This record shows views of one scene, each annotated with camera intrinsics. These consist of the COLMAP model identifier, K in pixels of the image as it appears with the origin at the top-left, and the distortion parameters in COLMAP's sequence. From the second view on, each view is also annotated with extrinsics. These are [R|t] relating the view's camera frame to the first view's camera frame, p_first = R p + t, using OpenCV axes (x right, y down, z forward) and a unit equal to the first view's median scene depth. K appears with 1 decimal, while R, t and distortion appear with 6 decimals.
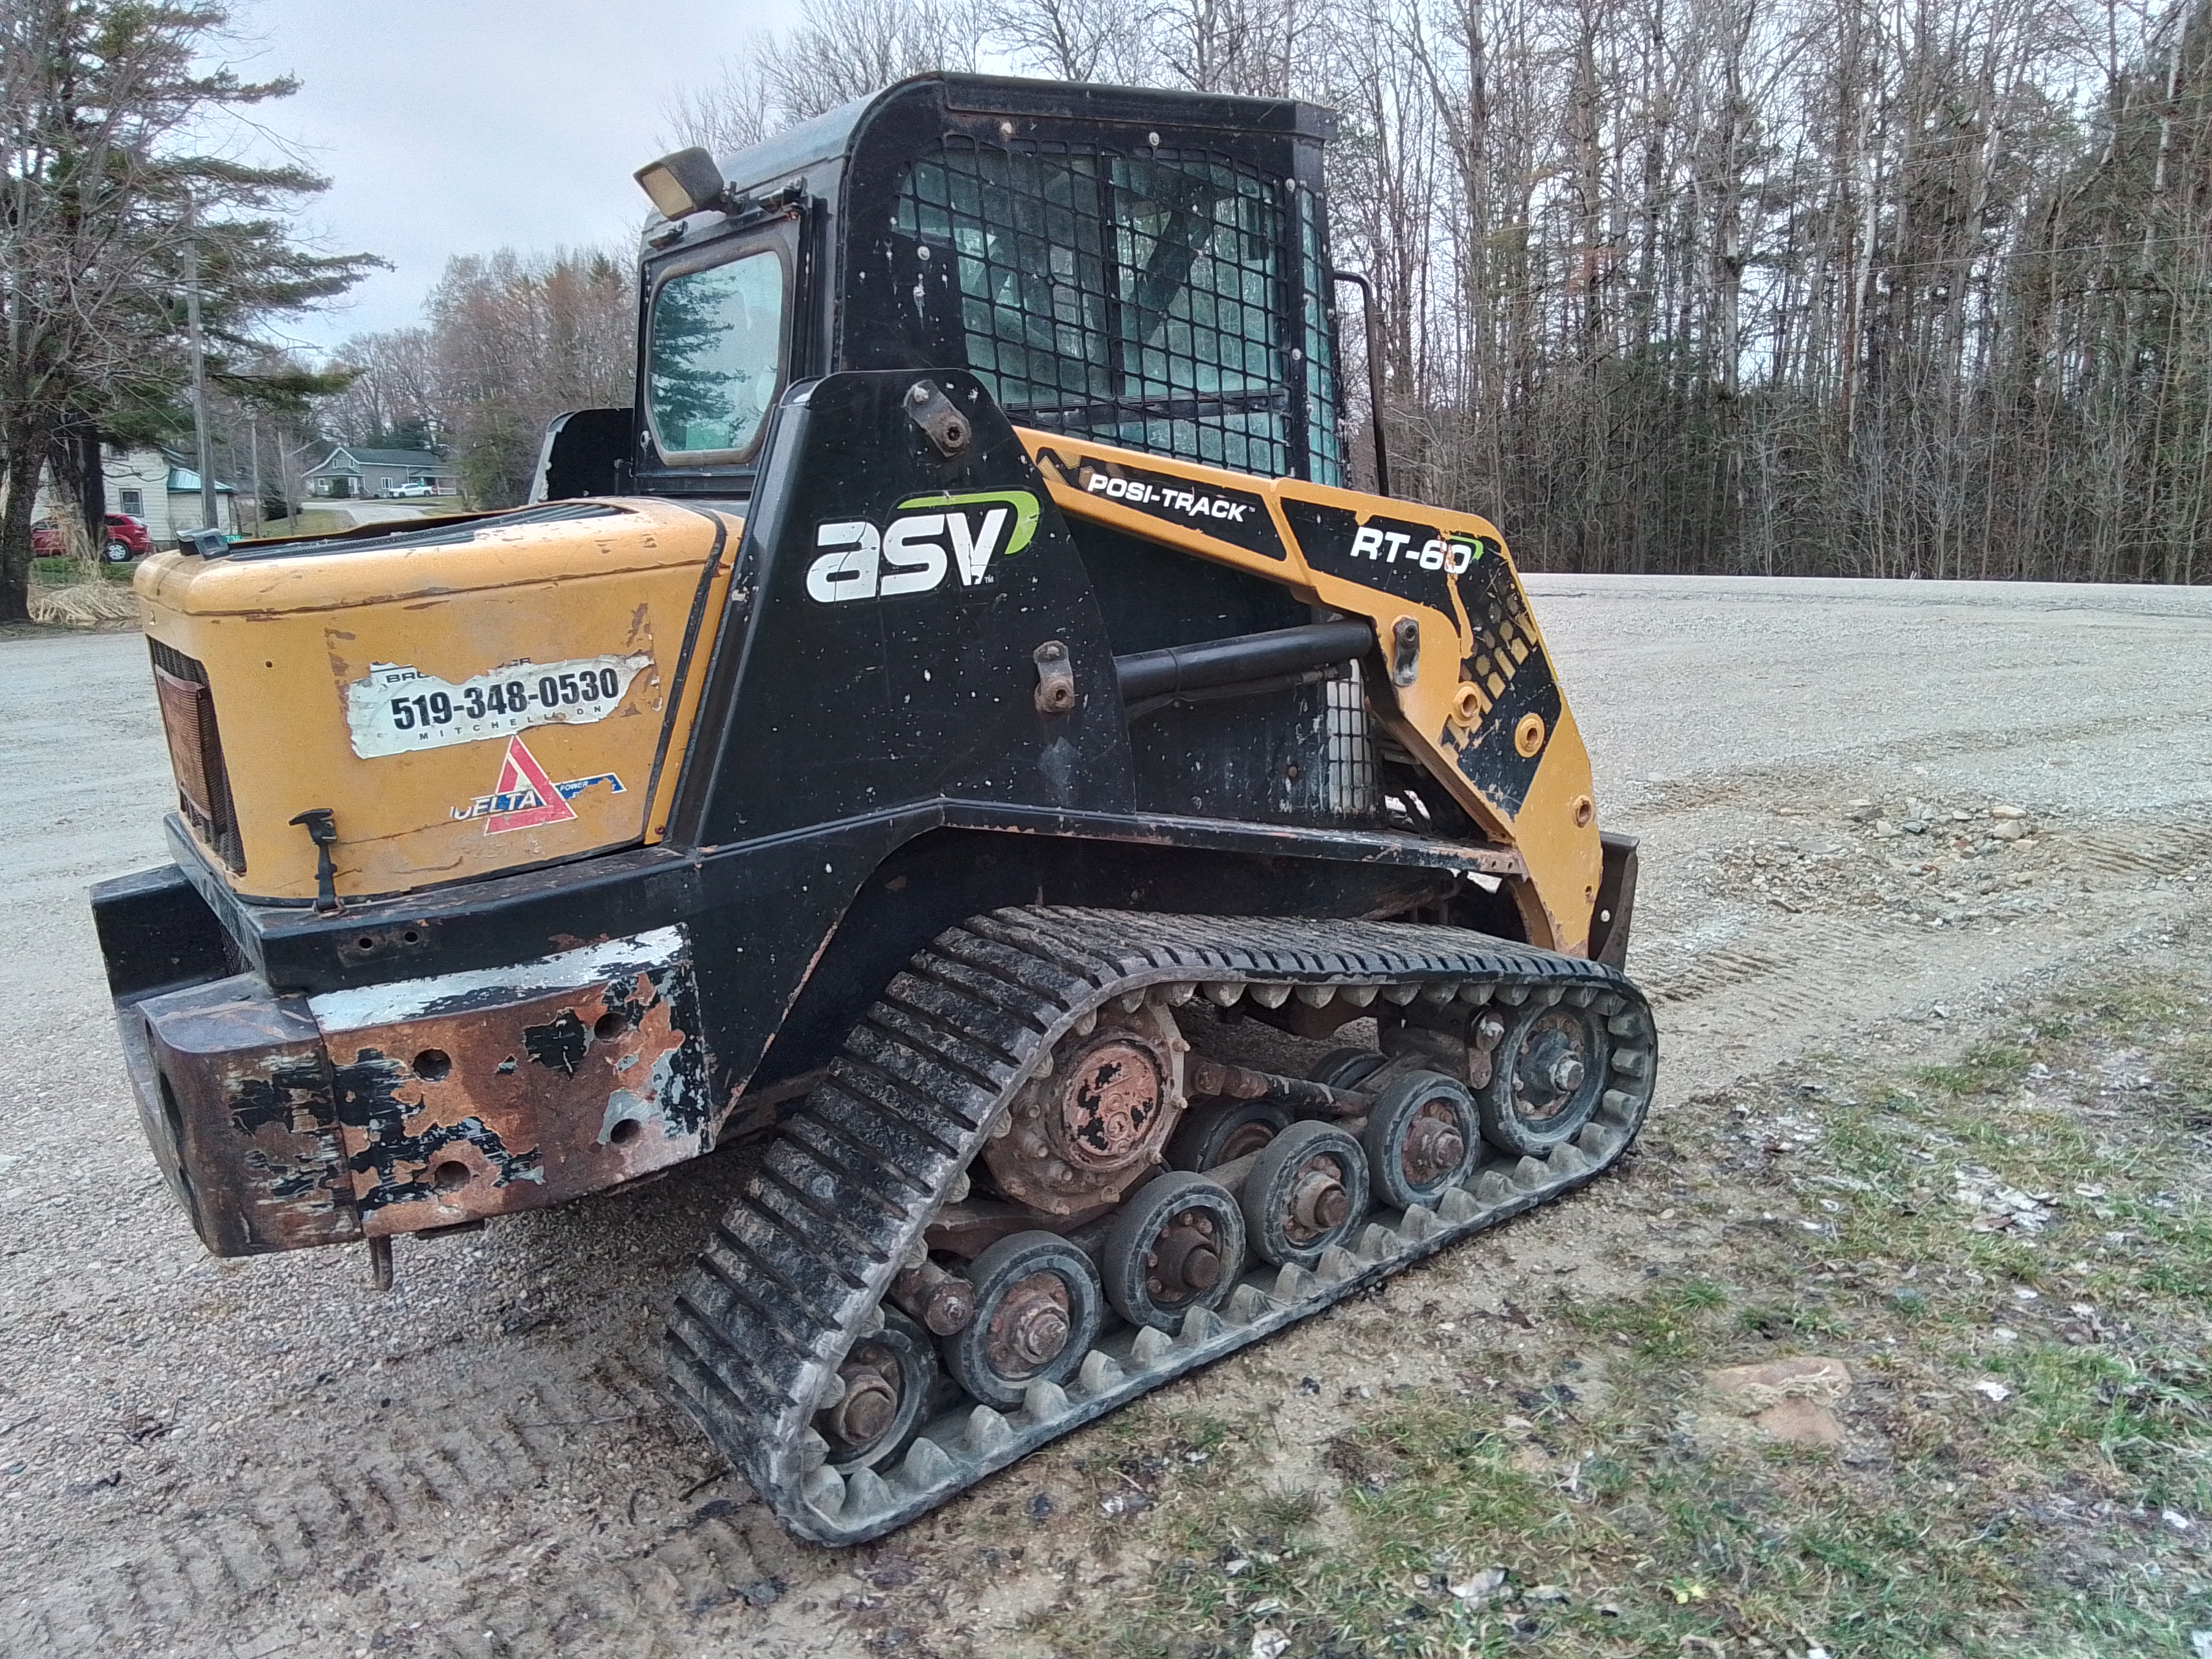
lens RADIAL K [[1575.6, 0, 1101.8], [0, 1575.6, 827.6], [0, 0, 1]] dist [0.054082, -0.058397]
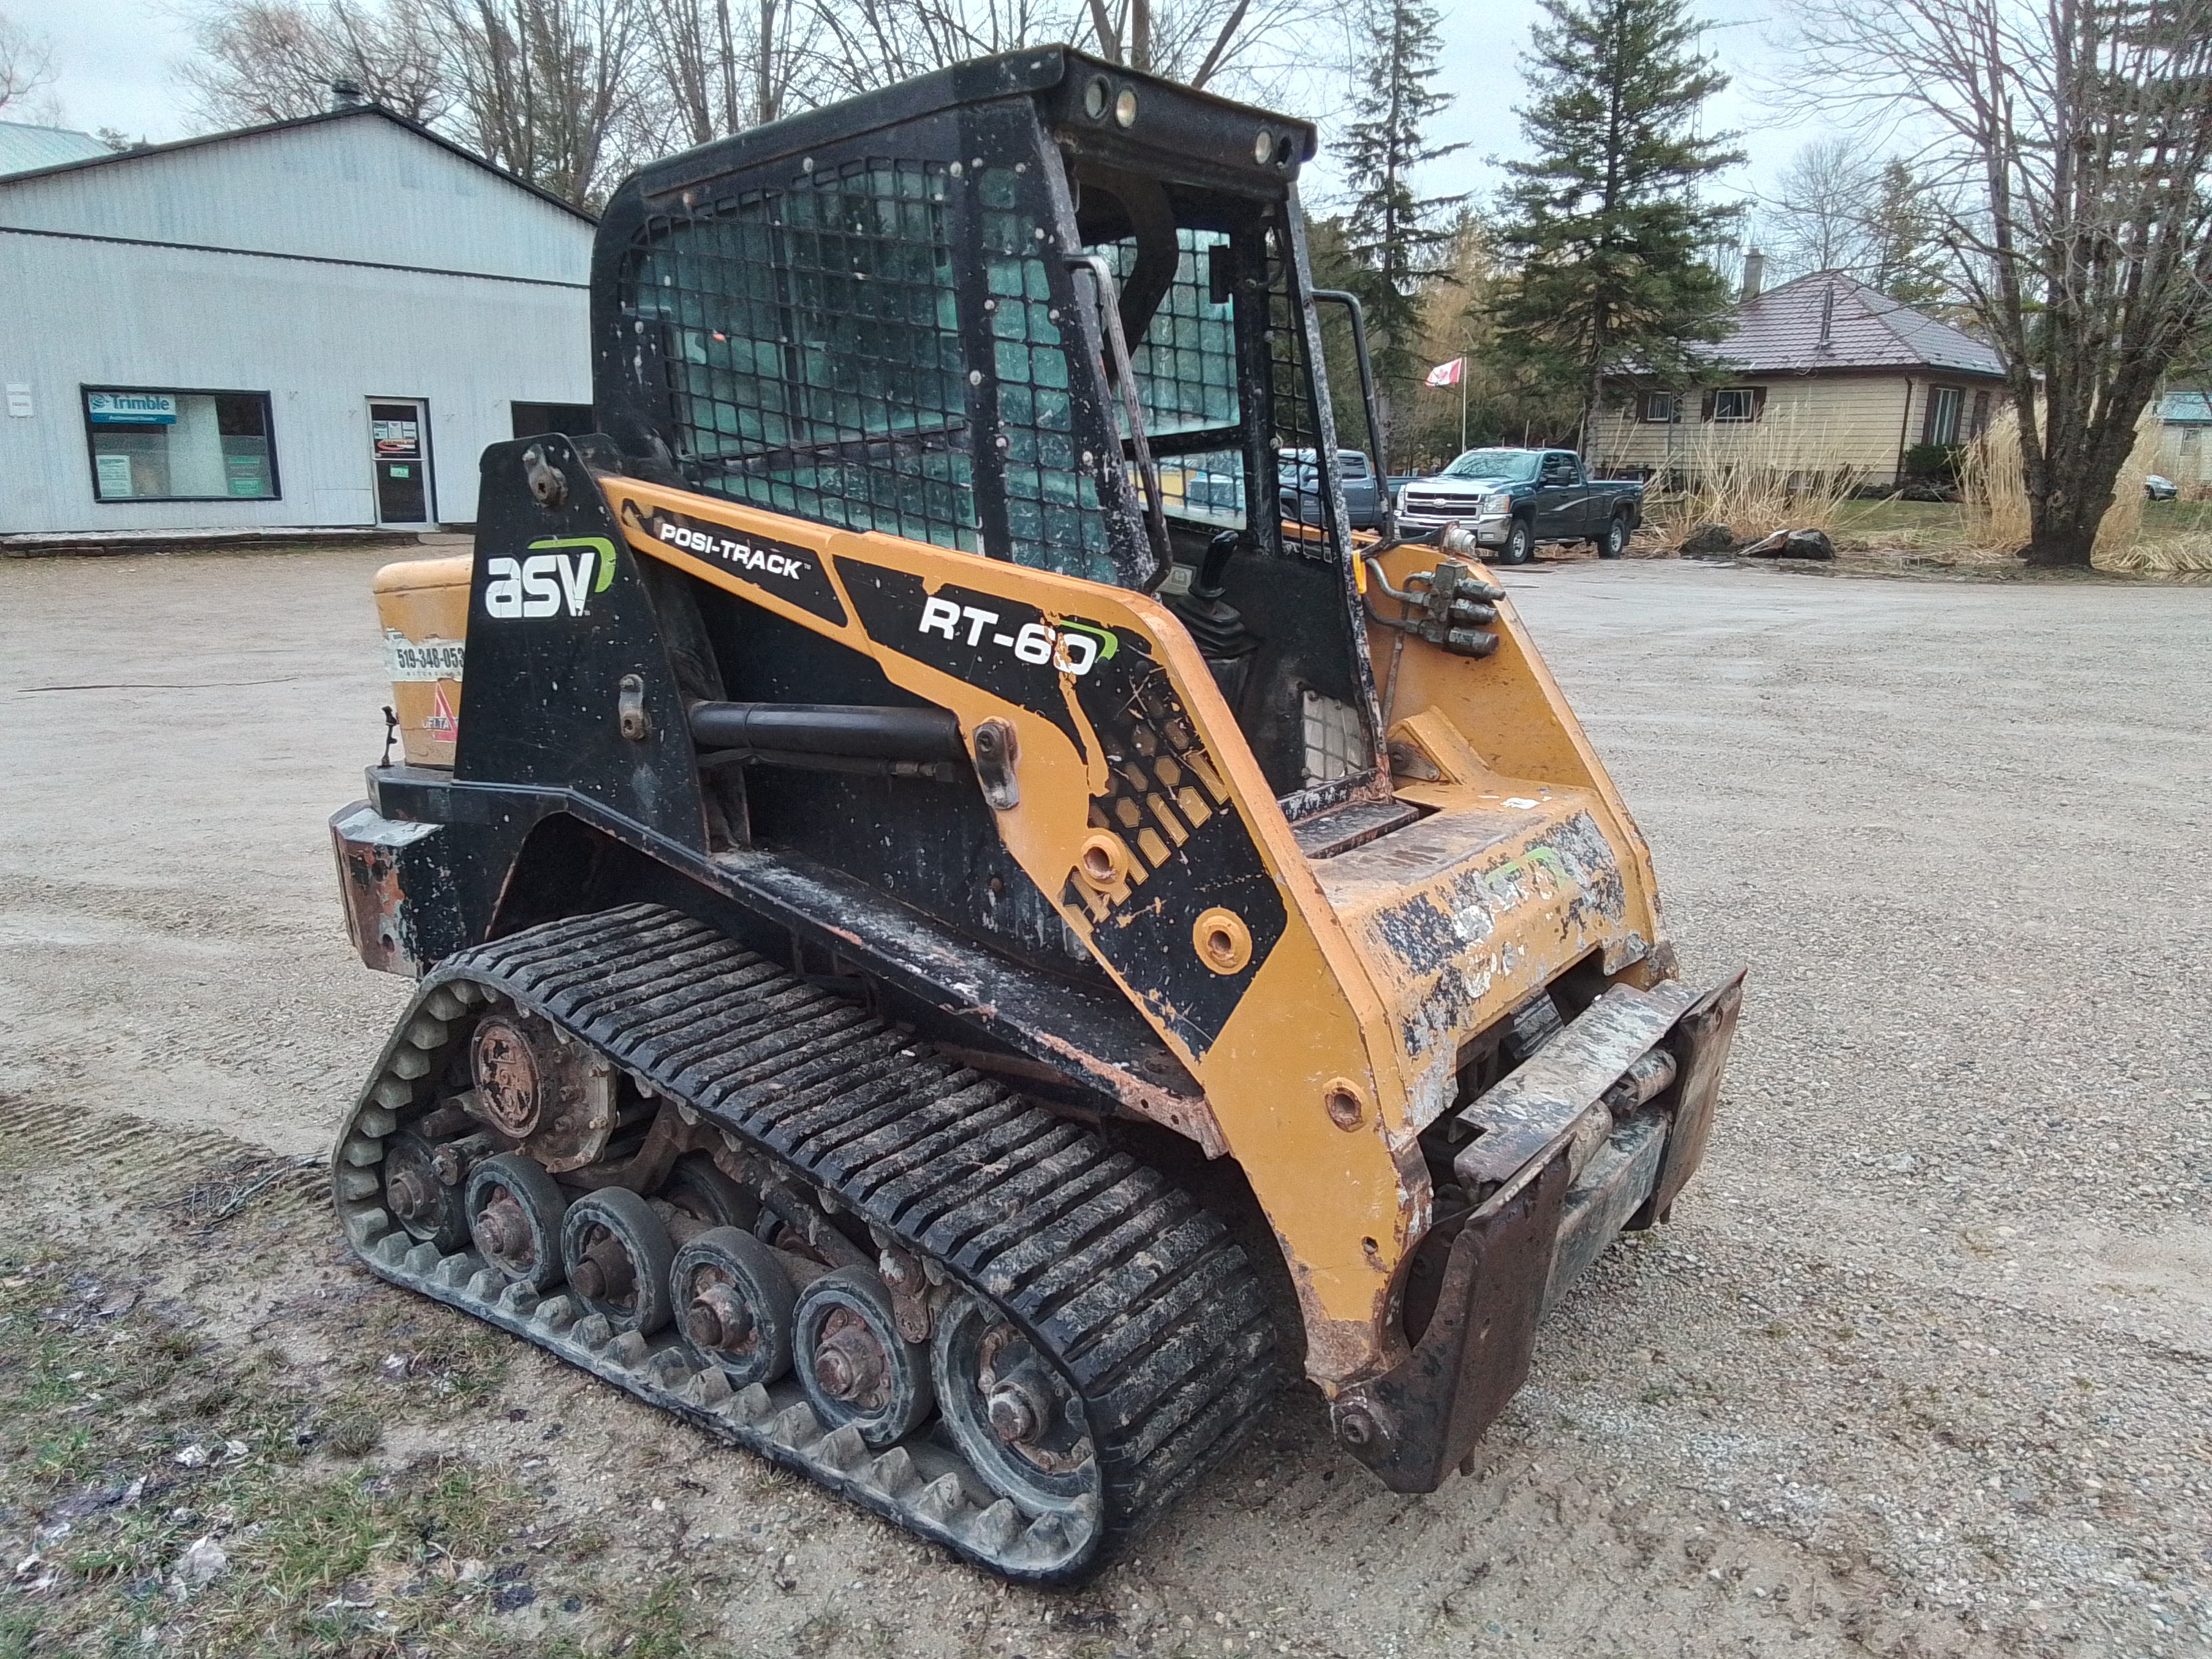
lens RADIAL K [[1575.6, 0, 1112.8], [0, 1575.6, 831.9], [0, 0, 1]] dist [0.054082, -0.058397]
pose [[0.273253, 0.225123, -0.935228, 0.990824], [-0.189399, 0.965789, 0.177141, -0.241362], [0.943112, 0.128727, 0.306543, 0.884127]]
